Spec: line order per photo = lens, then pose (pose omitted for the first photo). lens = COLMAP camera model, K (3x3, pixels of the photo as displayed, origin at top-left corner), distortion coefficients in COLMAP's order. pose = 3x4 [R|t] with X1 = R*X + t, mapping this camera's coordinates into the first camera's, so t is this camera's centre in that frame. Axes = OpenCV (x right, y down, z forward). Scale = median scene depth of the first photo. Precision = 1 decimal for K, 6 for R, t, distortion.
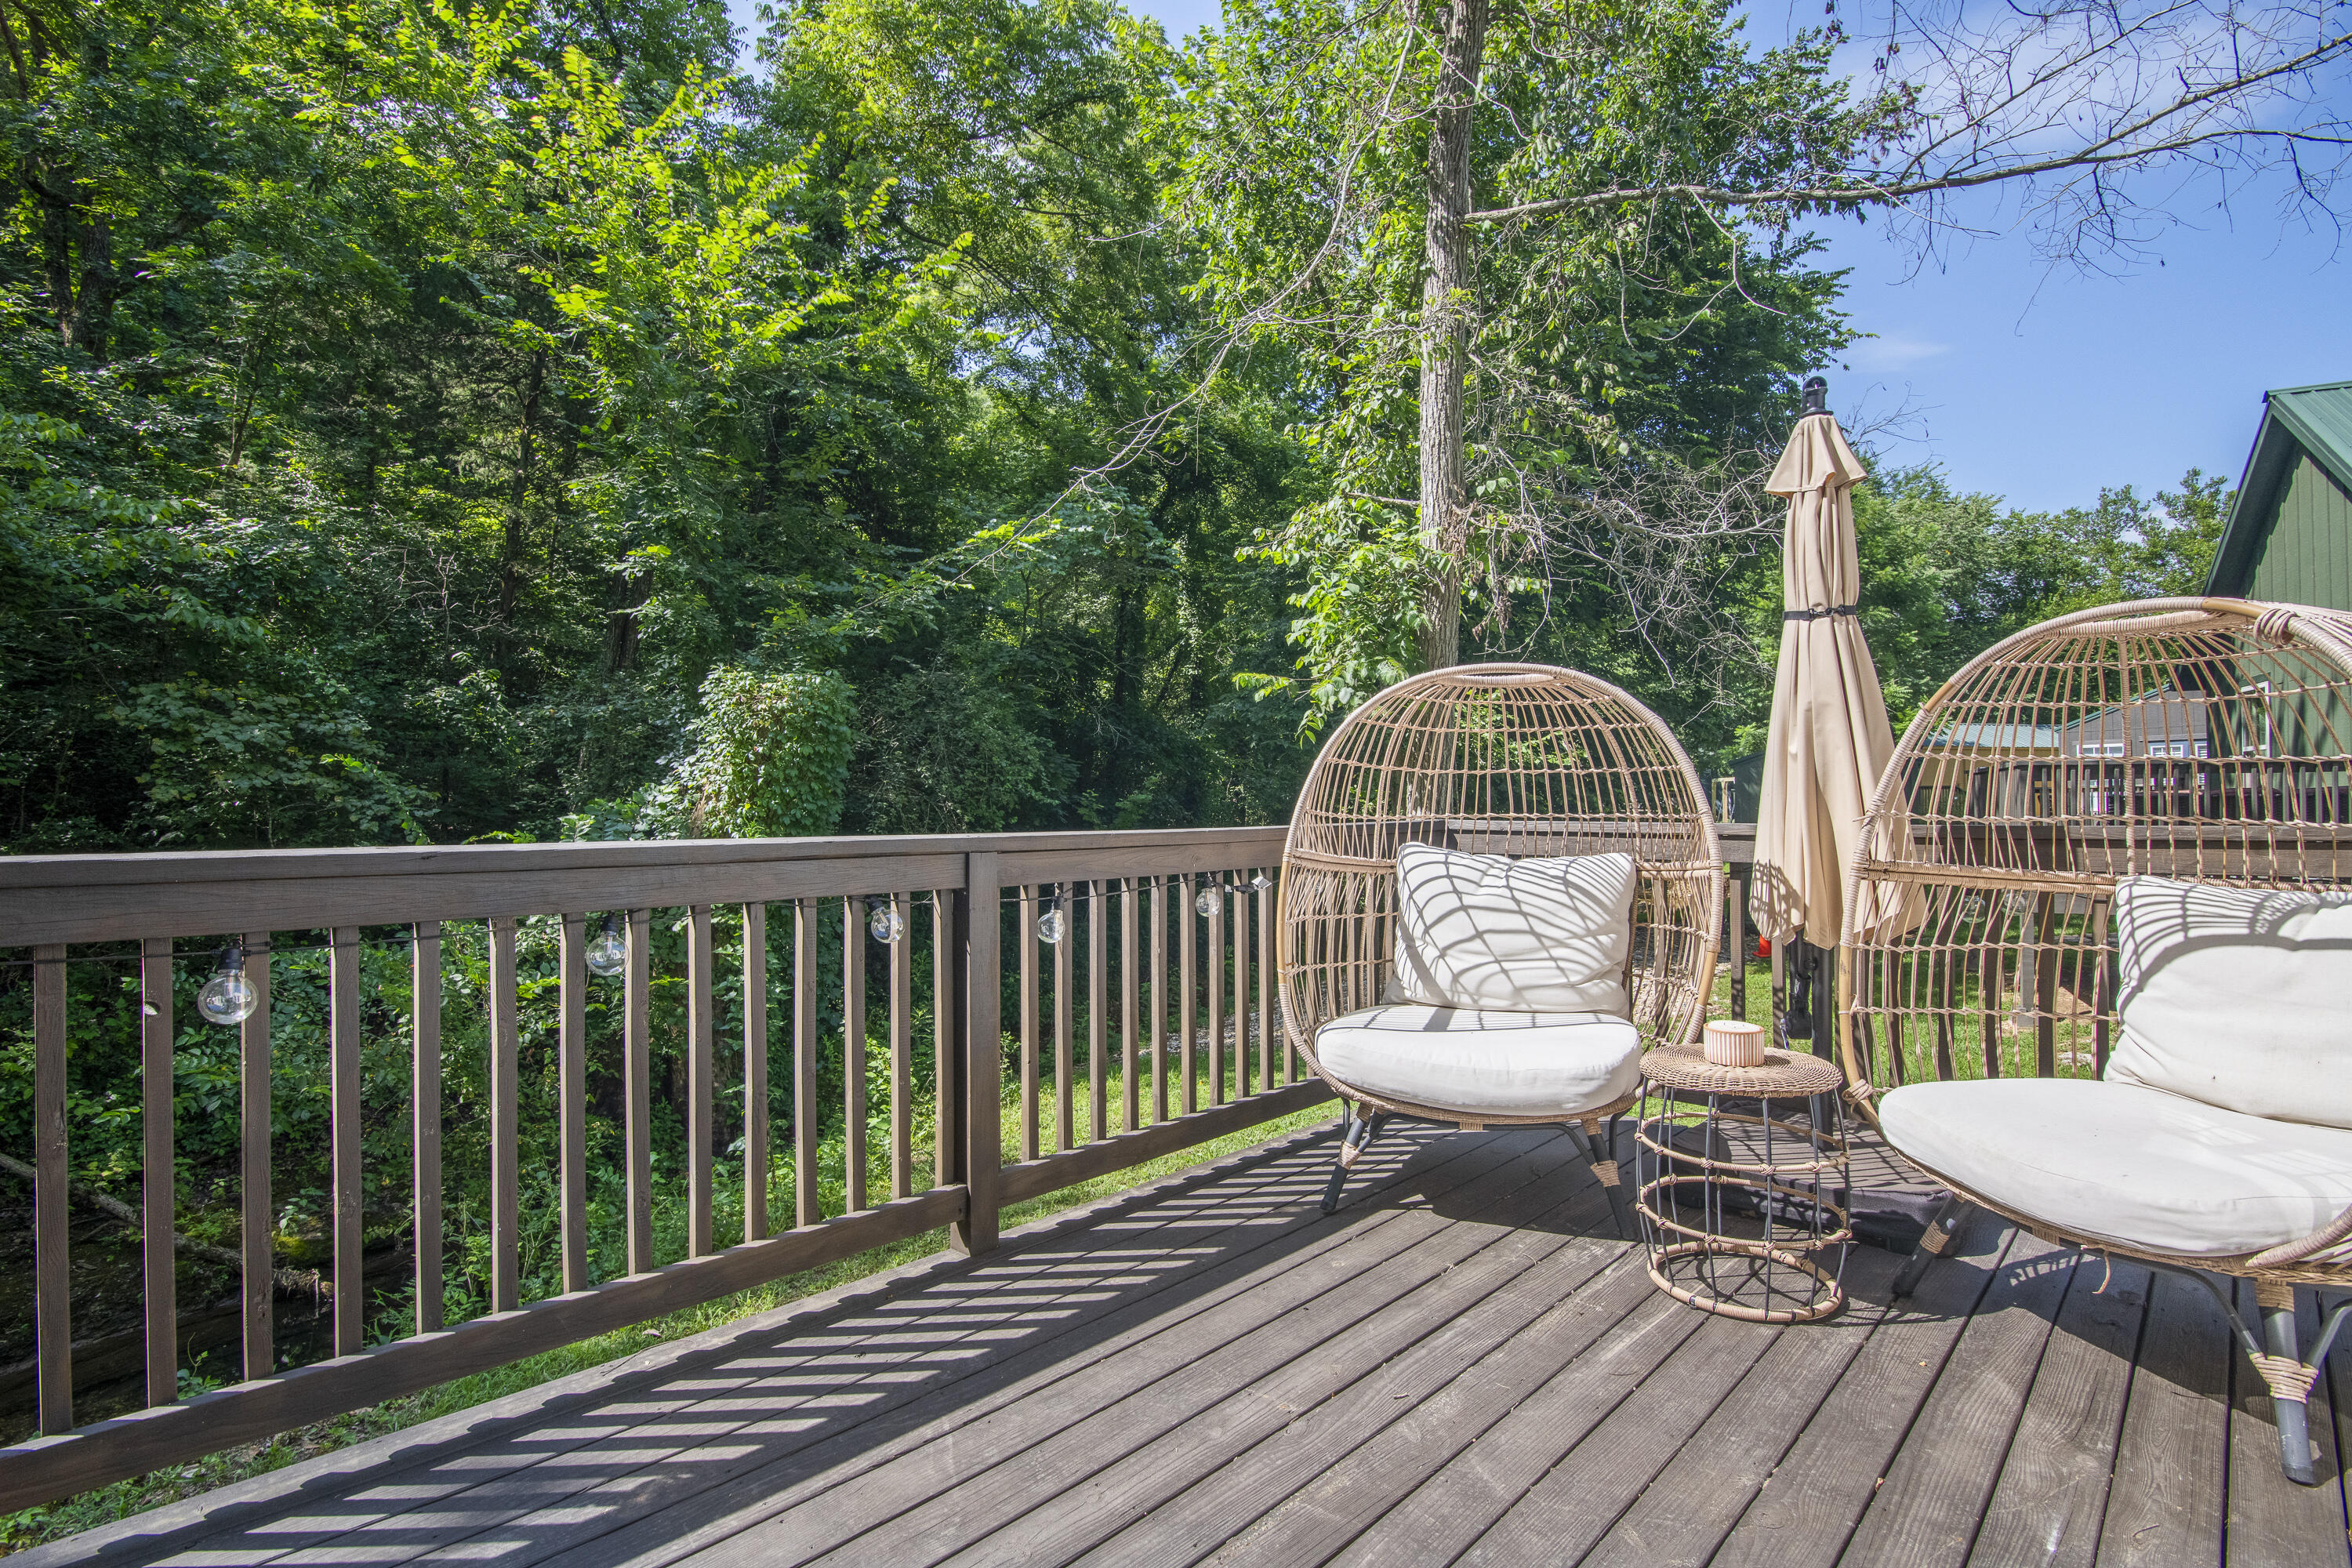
lens RADIAL K [[1196.5, 0, 1176.0], [0, 1196.5, 784.0], [0, 0, 1]] dist [-0.001746, -0.009606]
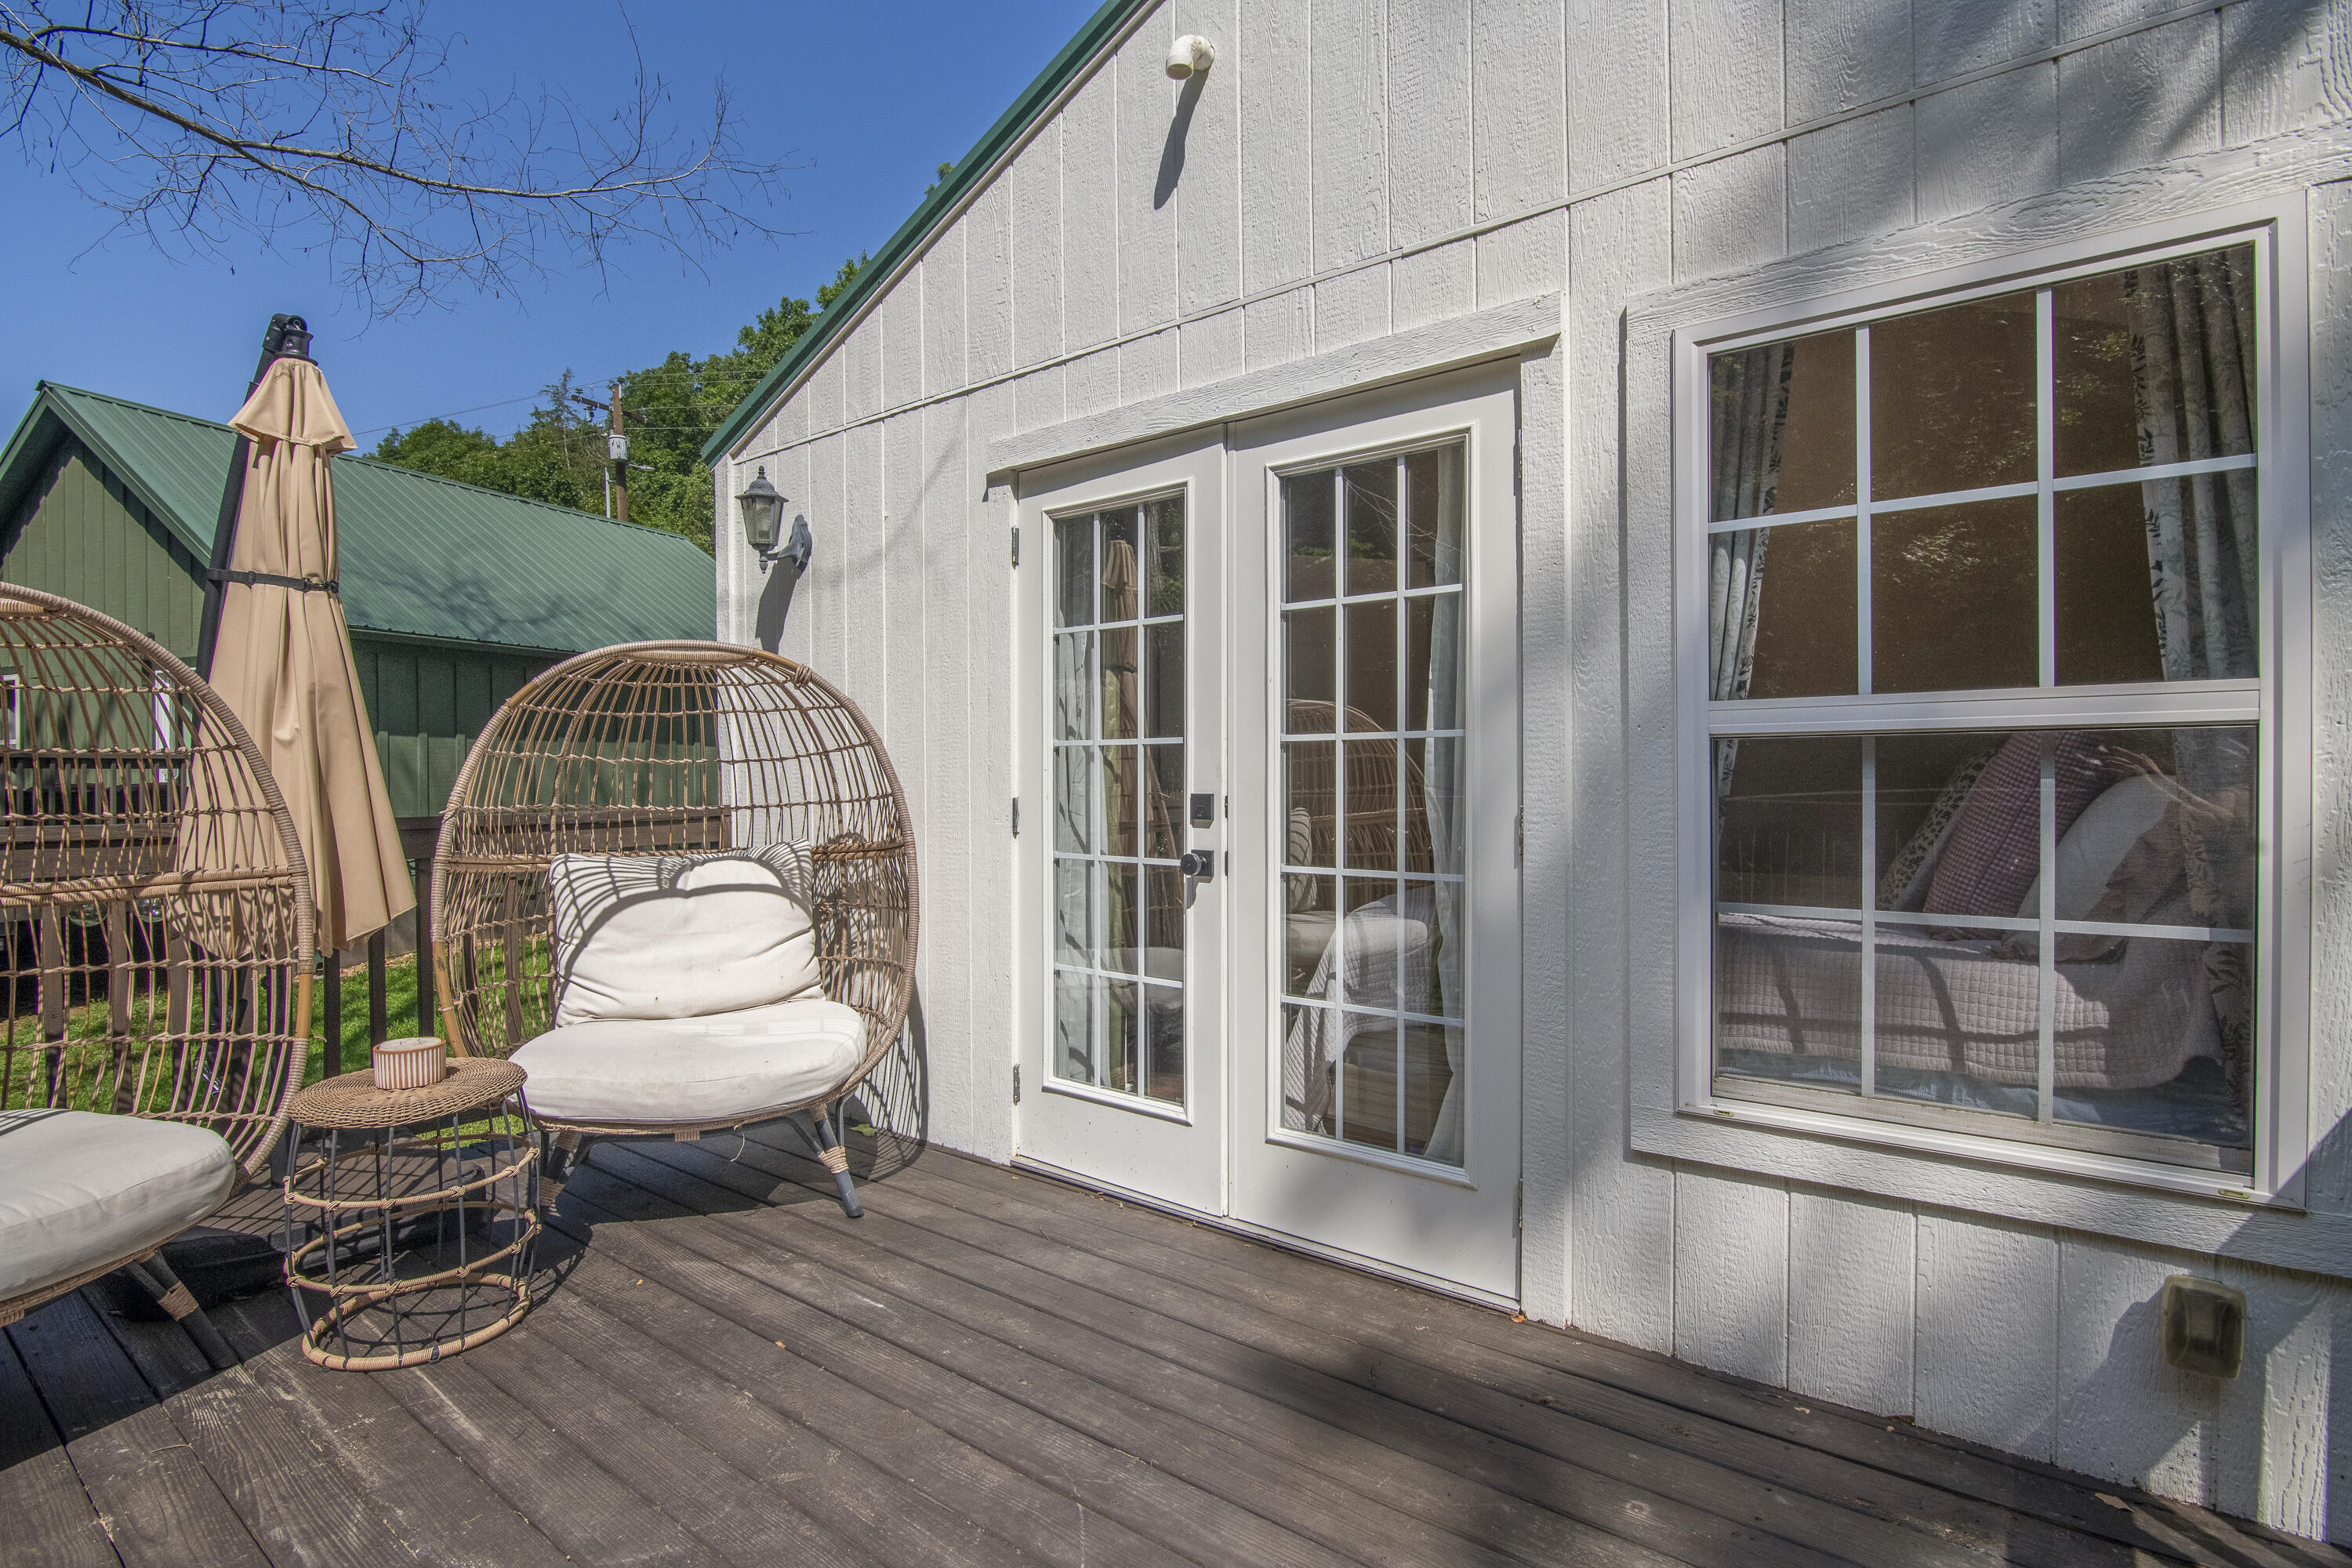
lens RADIAL K [[1196.5, 0, 1176.0], [0, 1196.5, 784.0], [0, 0, 1]] dist [-0.001746, -0.009606]
pose [[-0.132827, 0.006018, 0.991121, -0.502543], [-0.008517, 0.999938, -0.007213, 0.008615], [-0.991103, -0.009399, -0.132768, 0.553219]]
